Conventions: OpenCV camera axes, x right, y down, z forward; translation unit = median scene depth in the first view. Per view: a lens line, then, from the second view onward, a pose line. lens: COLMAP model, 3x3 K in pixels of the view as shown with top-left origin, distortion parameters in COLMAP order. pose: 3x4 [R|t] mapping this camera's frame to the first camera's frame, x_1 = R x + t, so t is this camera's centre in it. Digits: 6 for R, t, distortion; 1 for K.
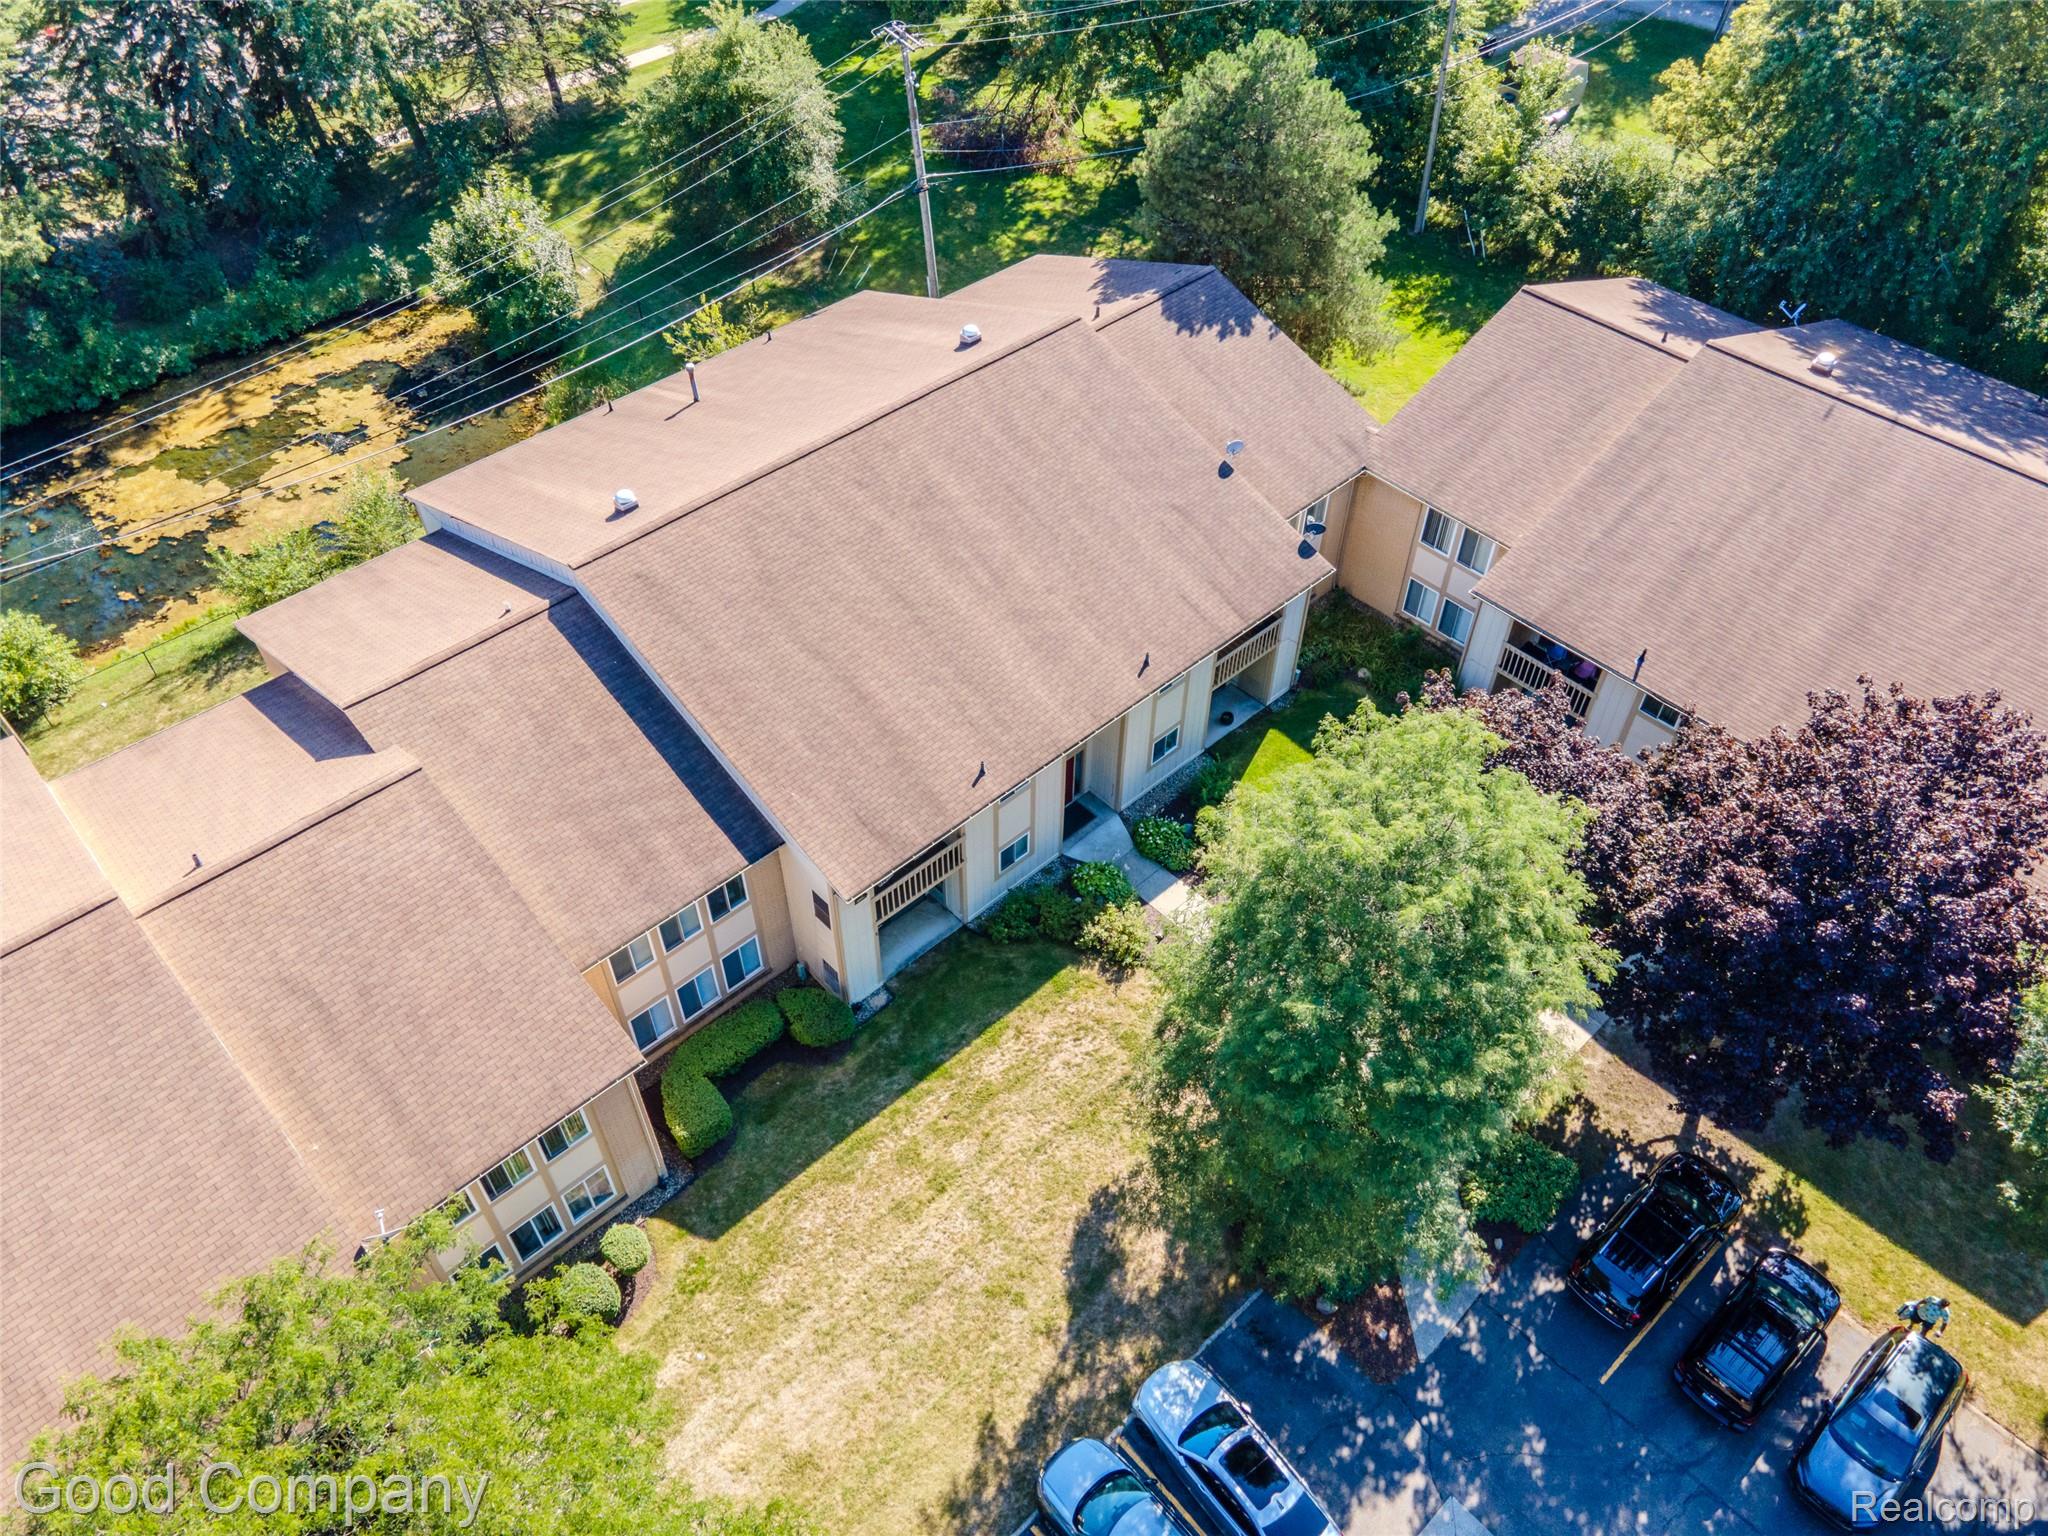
lens RADIAL K [[1507.7, 0, 1024.0], [0, 1507.7, 768.0], [0, 0, 1]] dist [0.029867, 0.005623]
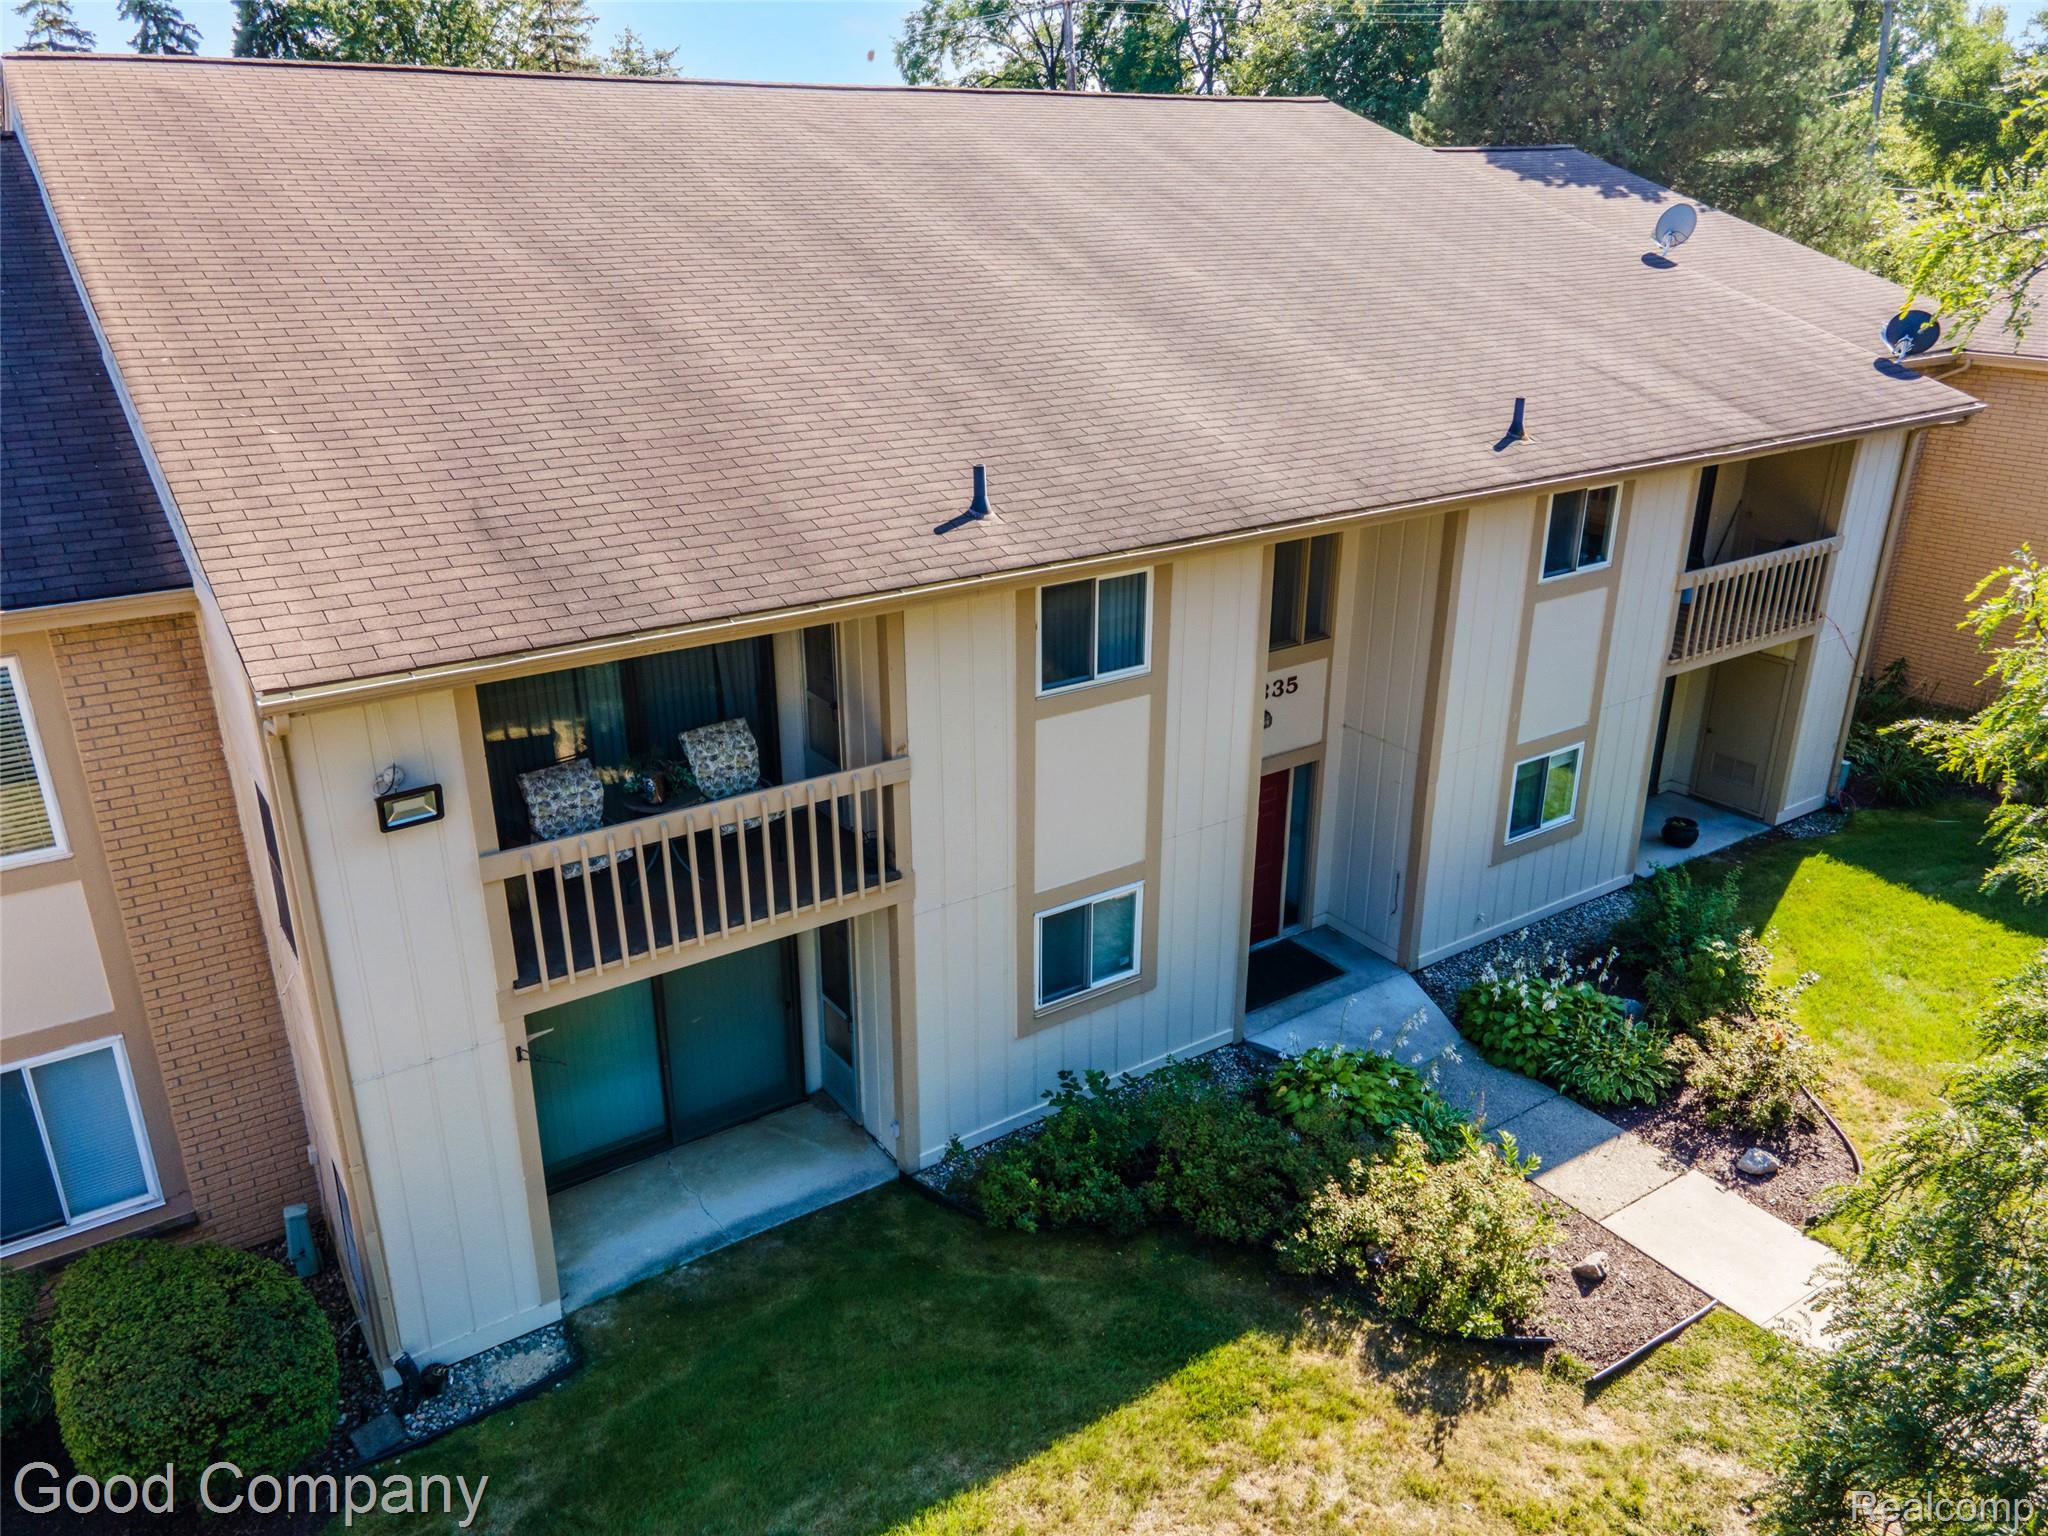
lens RADIAL K [[1507.7, 0, 1024.0], [0, 1507.7, 768.0], [0, 0, 1]] dist [0.029867, 0.005623]
pose [[0.988192, 0.055932, -0.142647, 0.018524], [-0.110510, 0.905052, -0.410692, 0.126003], [0.106132, 0.421607, 0.900546, 0.577086]]
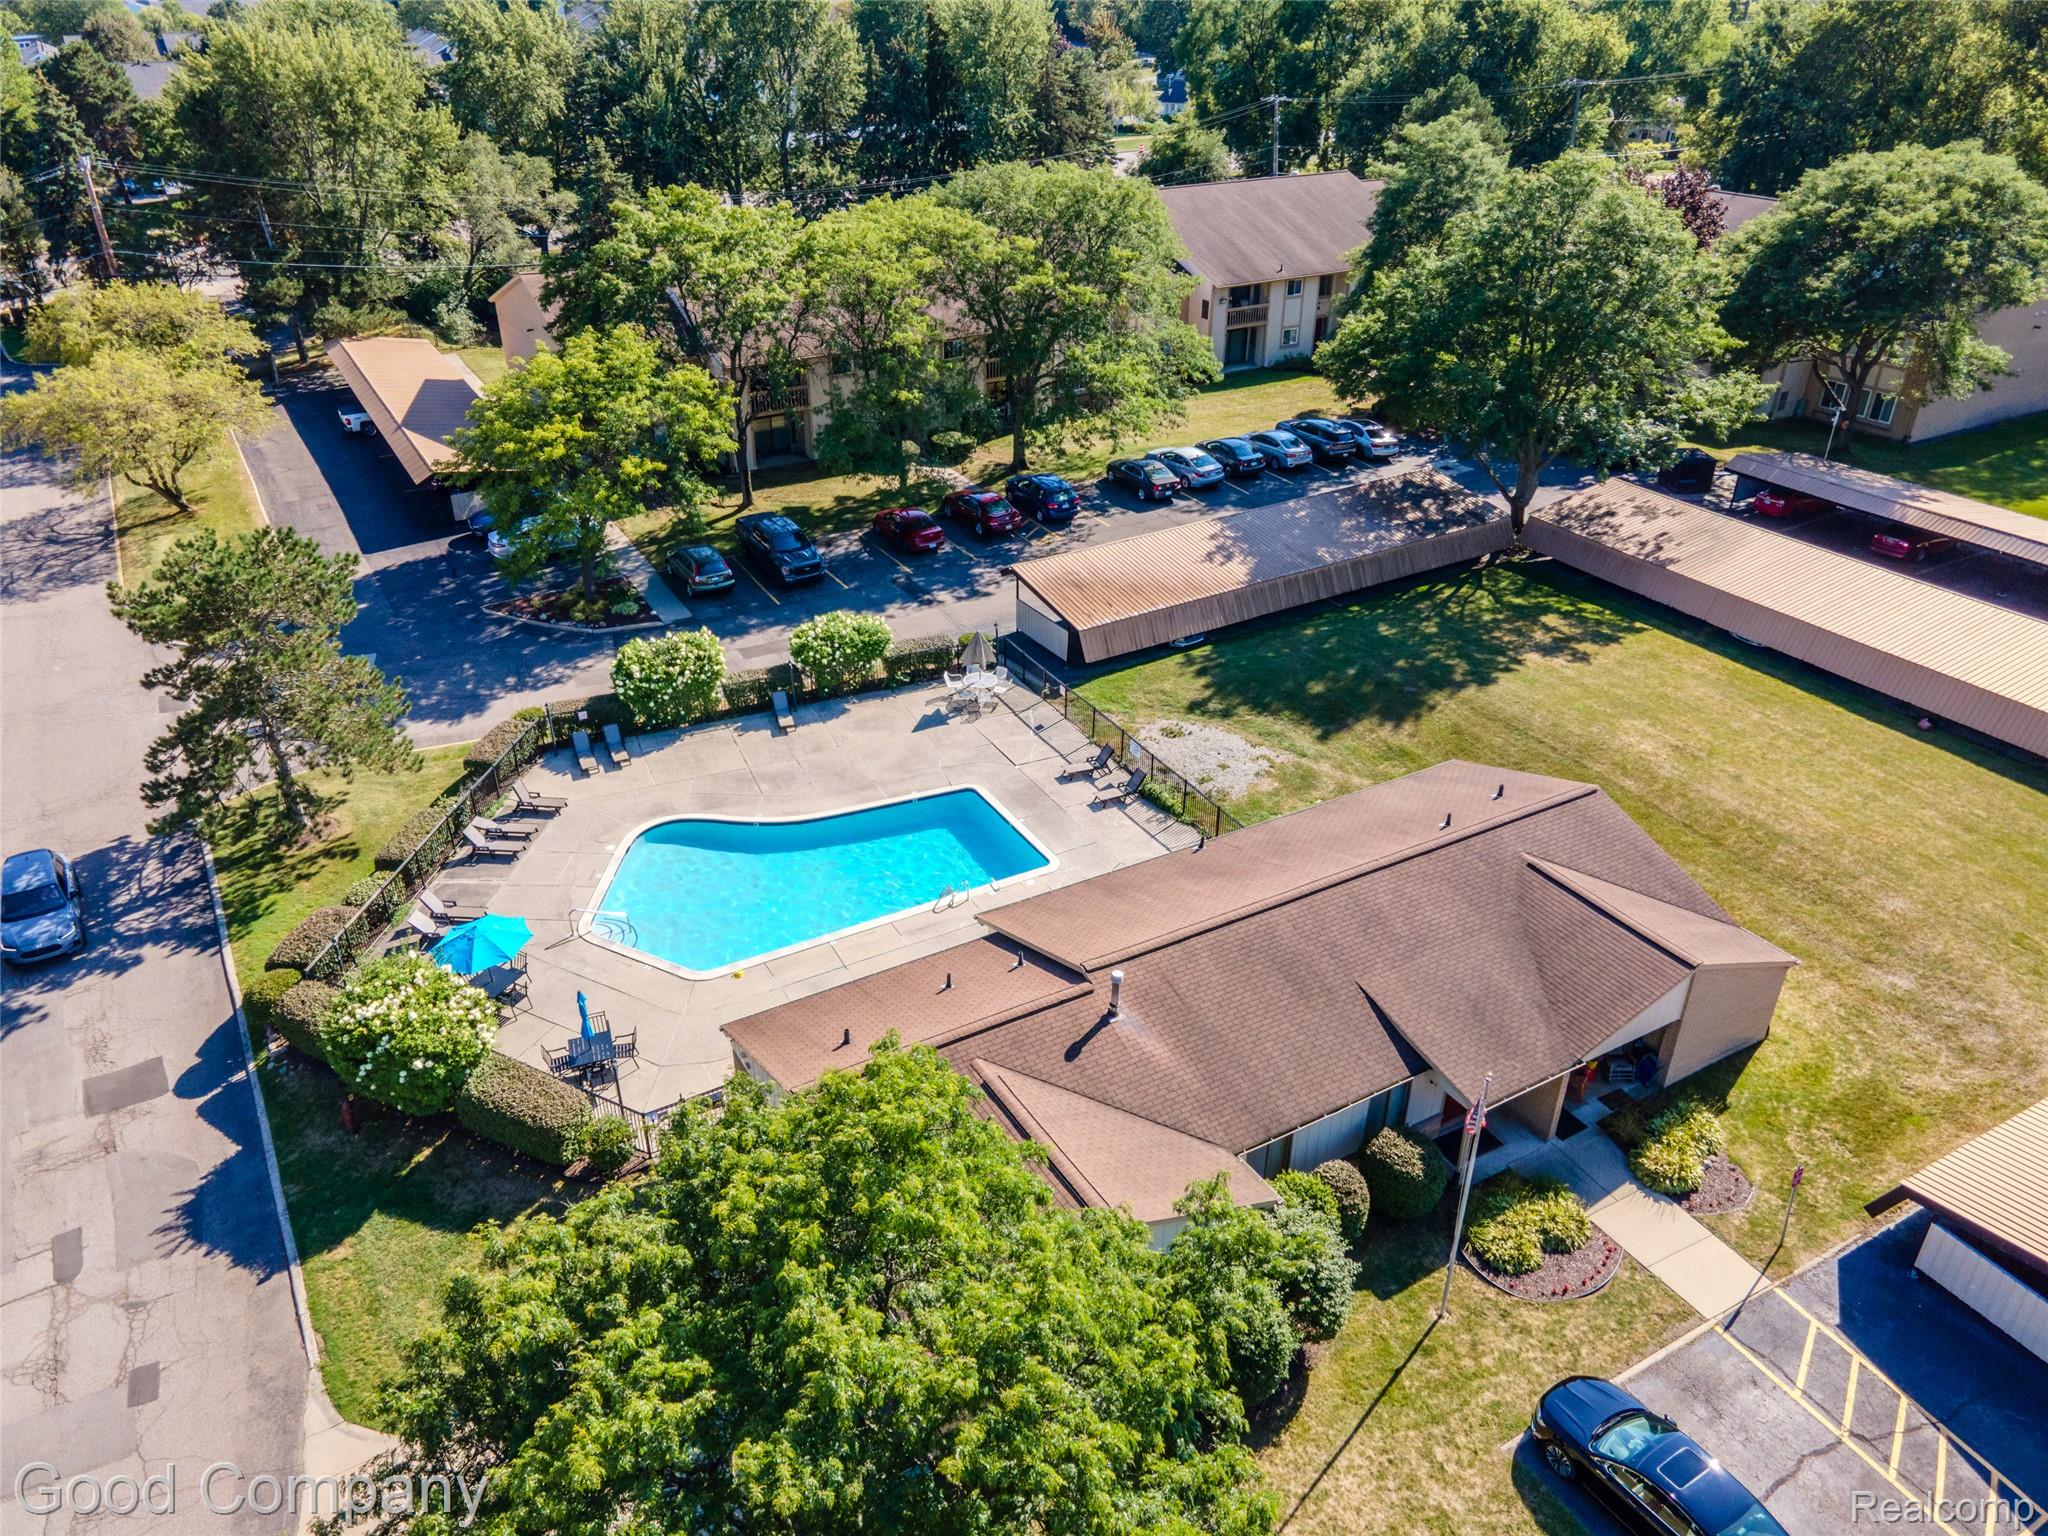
lens RADIAL K [[1595.4, 0, 1024.0], [0, 1595.4, 768.0], [0, 0, 1]] dist [0.004564, 0.001296]
pose [[0.974010, 0.115686, -0.194735, 0.112280], [-0.170245, 0.940987, -0.292508, 1.109791], [0.149404, 0.318058, 0.936225, -0.796983]]
